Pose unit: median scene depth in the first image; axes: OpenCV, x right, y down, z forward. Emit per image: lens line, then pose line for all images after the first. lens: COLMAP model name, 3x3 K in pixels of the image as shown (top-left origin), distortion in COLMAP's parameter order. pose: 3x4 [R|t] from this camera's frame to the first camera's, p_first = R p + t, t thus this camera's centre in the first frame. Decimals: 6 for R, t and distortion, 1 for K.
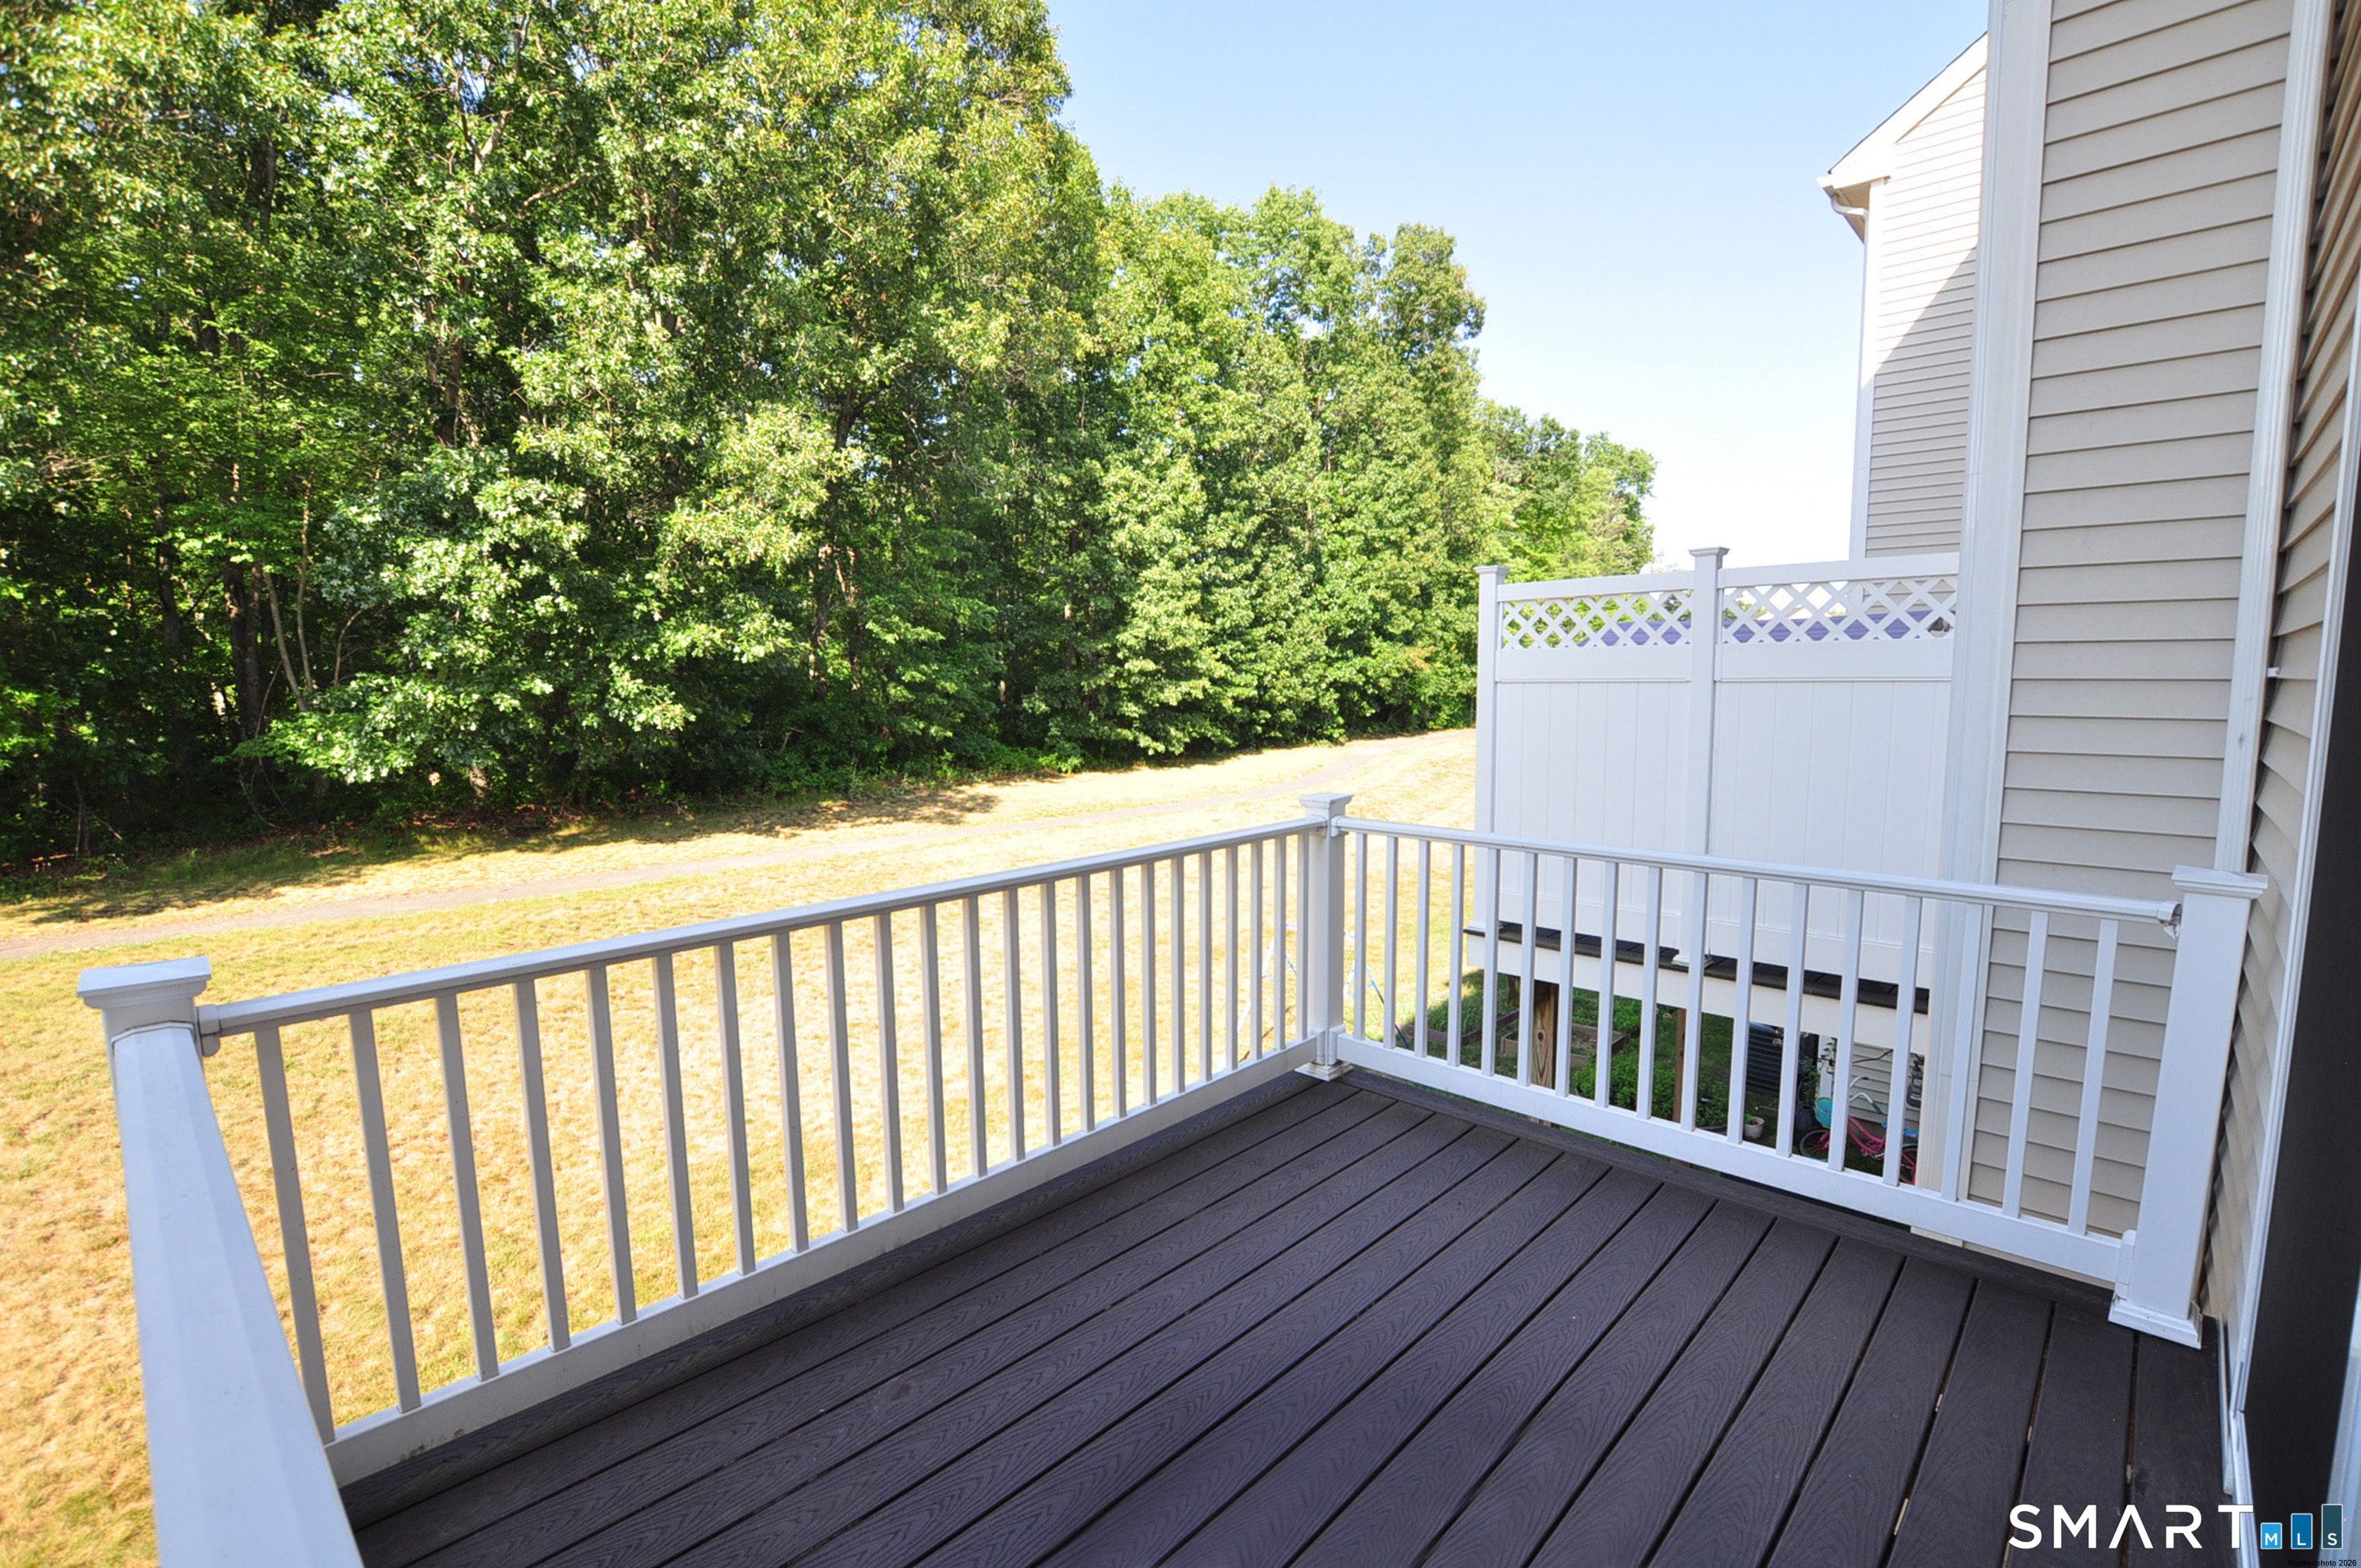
lens RADIAL K [[1060.7, 0, 1191.2], [0, 1060.7, 803.5], [0, 0, 1]] dist [-0.027296, 0.000390]
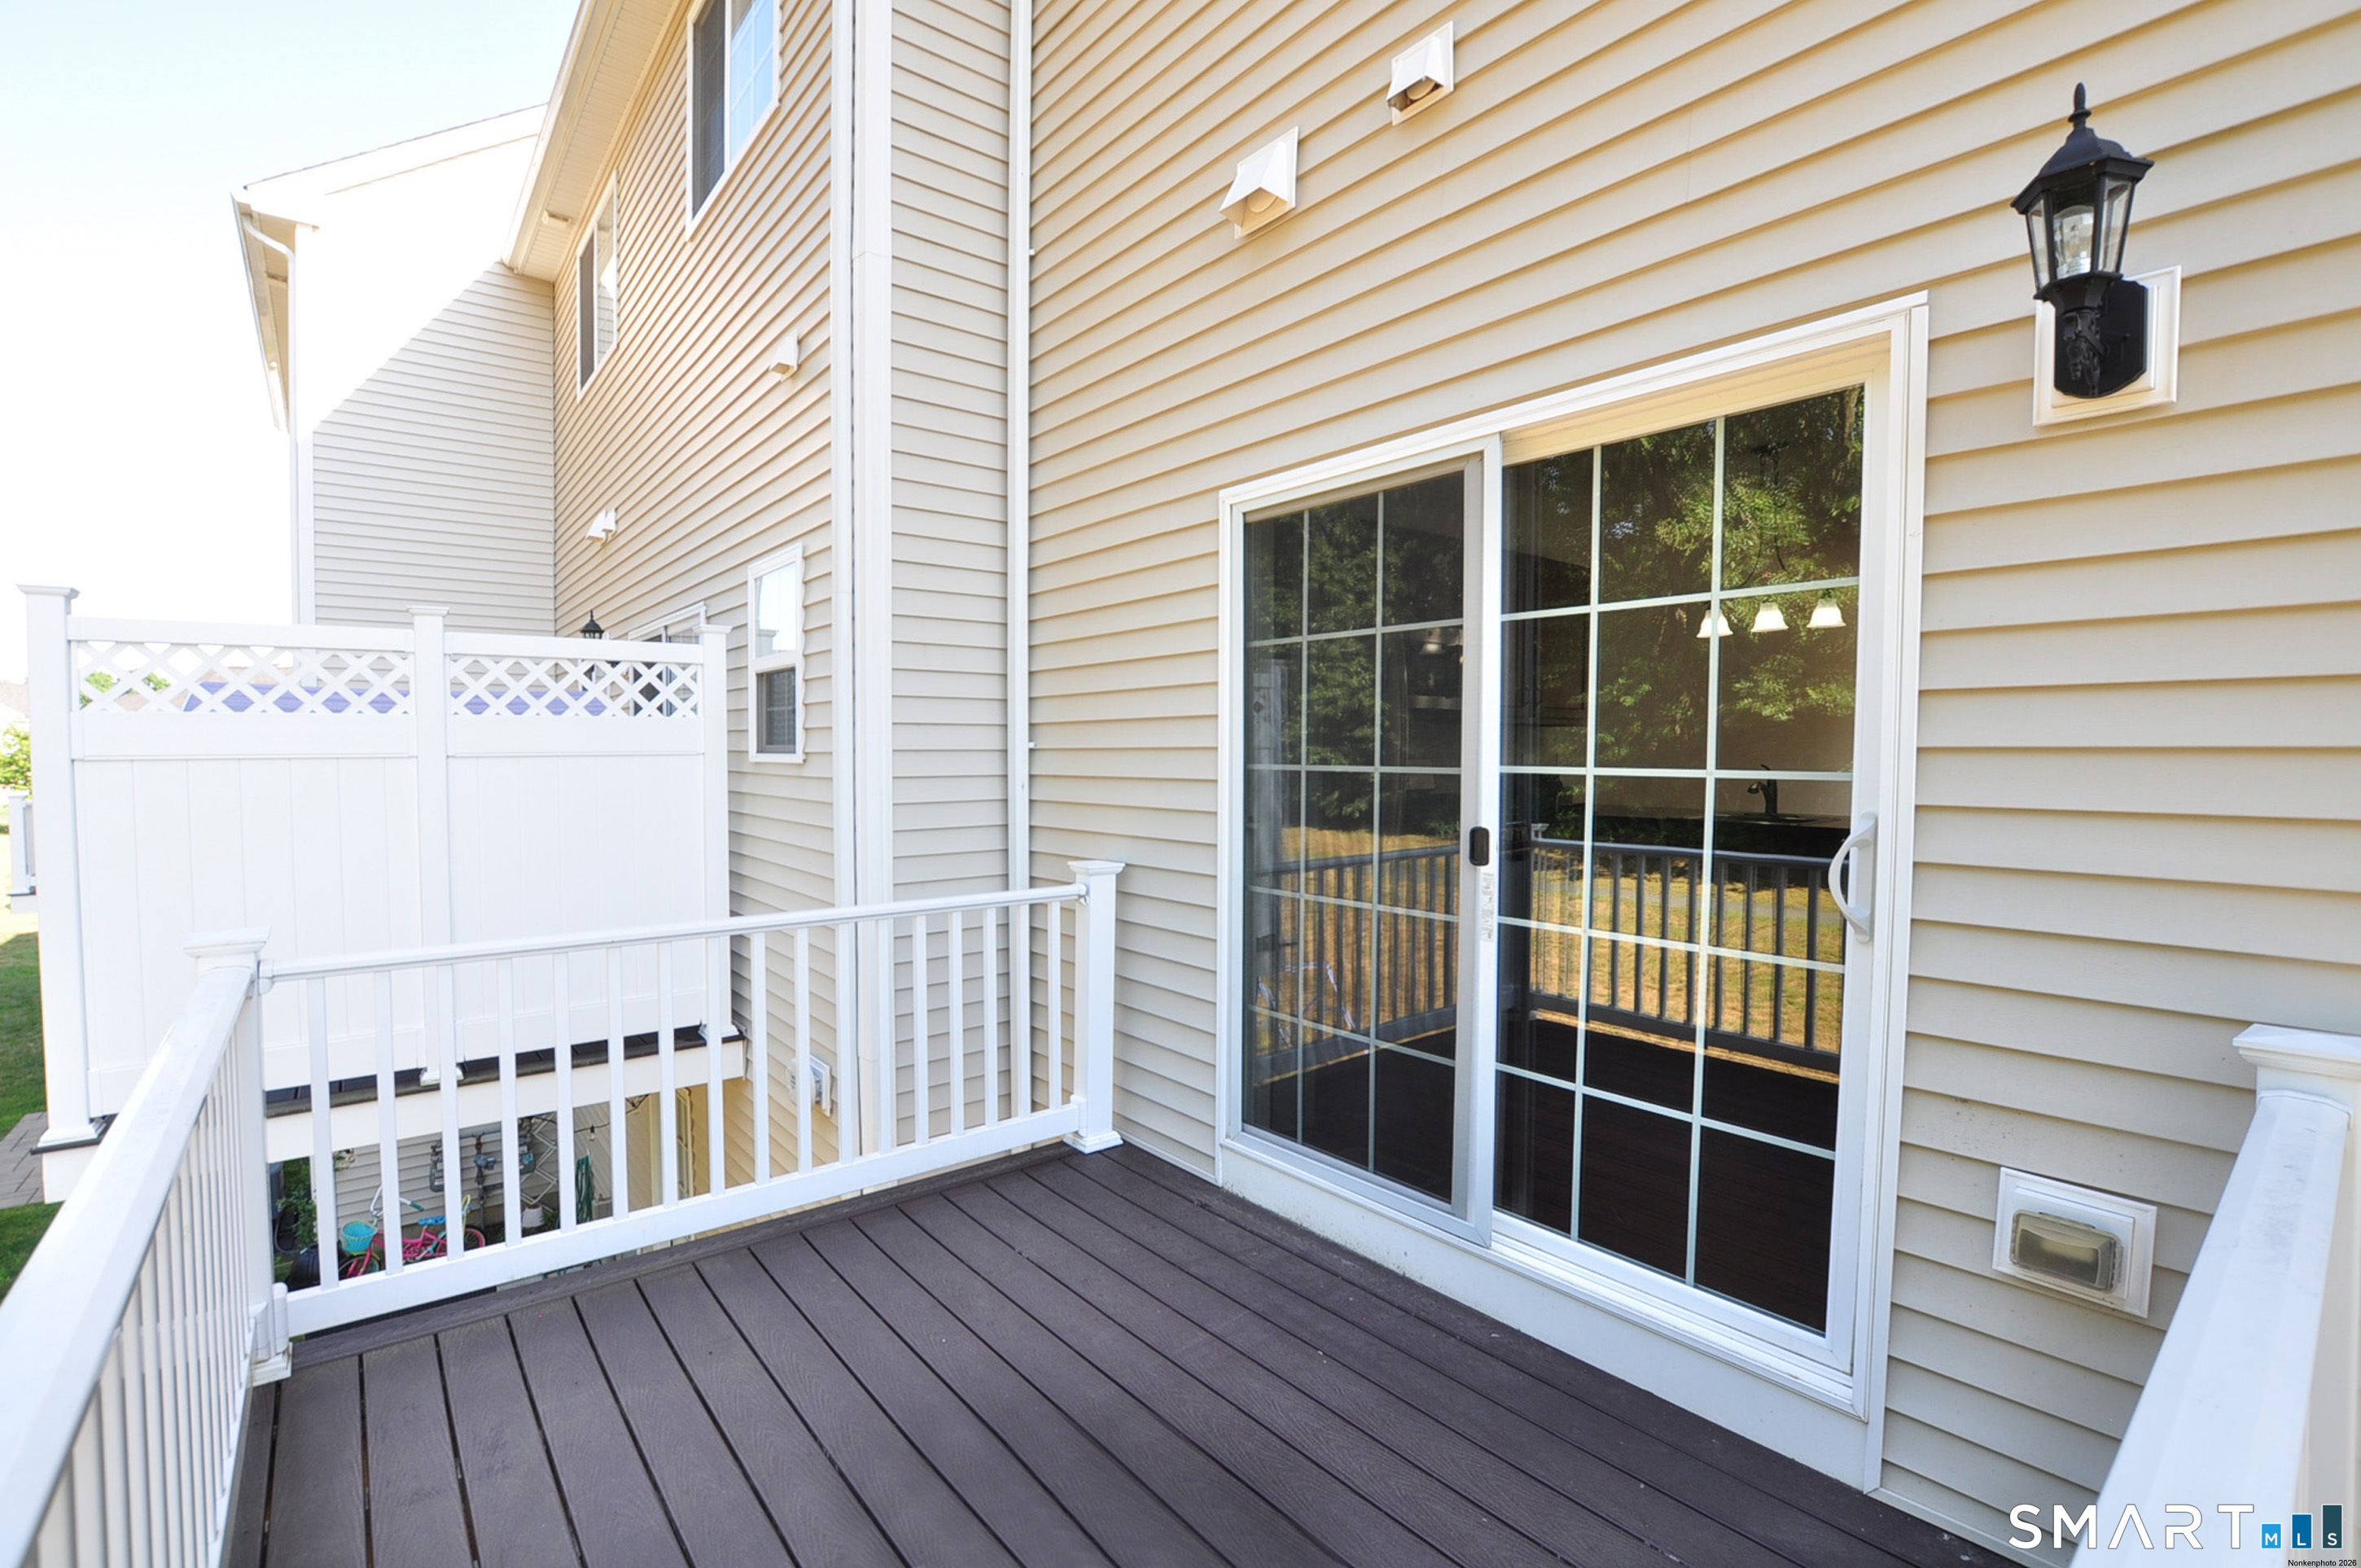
lens RADIAL K [[1060.7, 0, 1191.2], [0, 1060.7, 803.5], [0, 0, 1]] dist [-0.027296, 0.000390]
pose [[0.126768, -0.044672, 0.990926, -0.294983], [0.119613, 0.992384, 0.029436, -0.025260], [-0.984694, 0.114796, 0.131146, 0.251575]]
